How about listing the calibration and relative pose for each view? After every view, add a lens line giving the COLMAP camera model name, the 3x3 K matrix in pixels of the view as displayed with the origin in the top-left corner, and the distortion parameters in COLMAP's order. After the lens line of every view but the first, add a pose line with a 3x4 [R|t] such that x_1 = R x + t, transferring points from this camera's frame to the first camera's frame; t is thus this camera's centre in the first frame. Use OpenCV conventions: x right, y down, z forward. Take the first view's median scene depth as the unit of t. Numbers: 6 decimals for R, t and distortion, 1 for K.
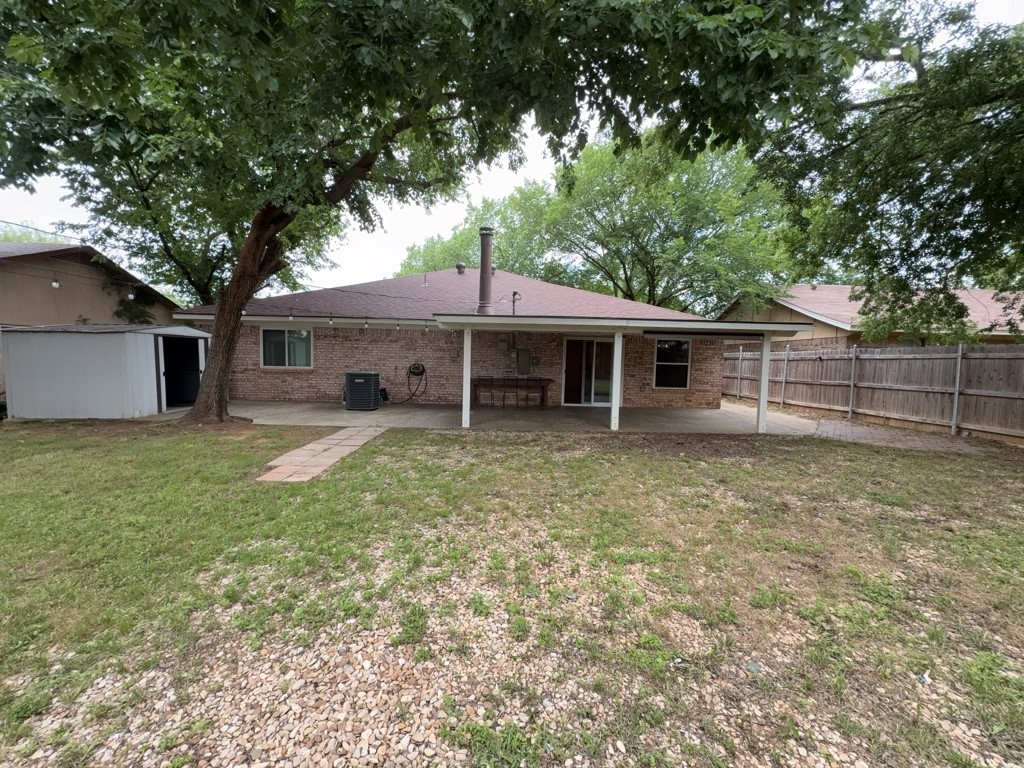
lens RADIAL K [[407.9, 0, 510.9], [0, 407.9, 388.3], [0, 0, 1]] dist [0.000543, 0.000262]
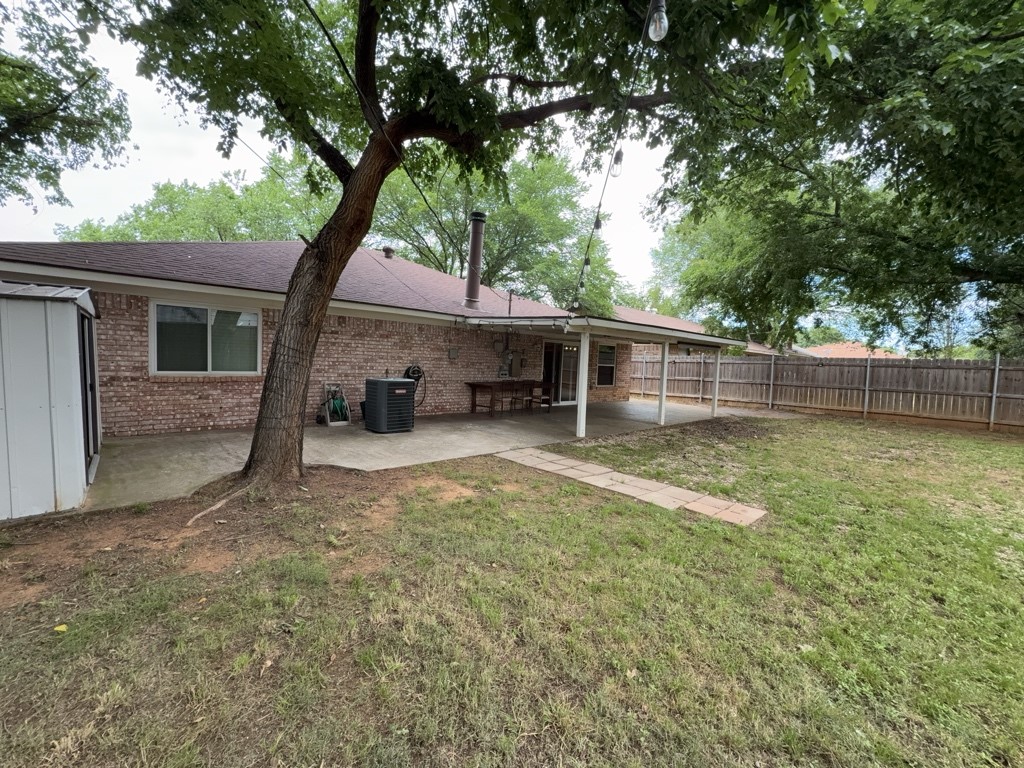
lens RADIAL K [[407.9, 0, 513.1], [0, 407.9, 383.9], [0, 0, 1]] dist [0.000543, 0.000262]
pose [[0.760531, -0.030885, 0.648567, -0.599717], [0.030563, 0.999464, 0.011755, -0.029795], [-0.648582, 0.010882, 0.761067, 0.278581]]
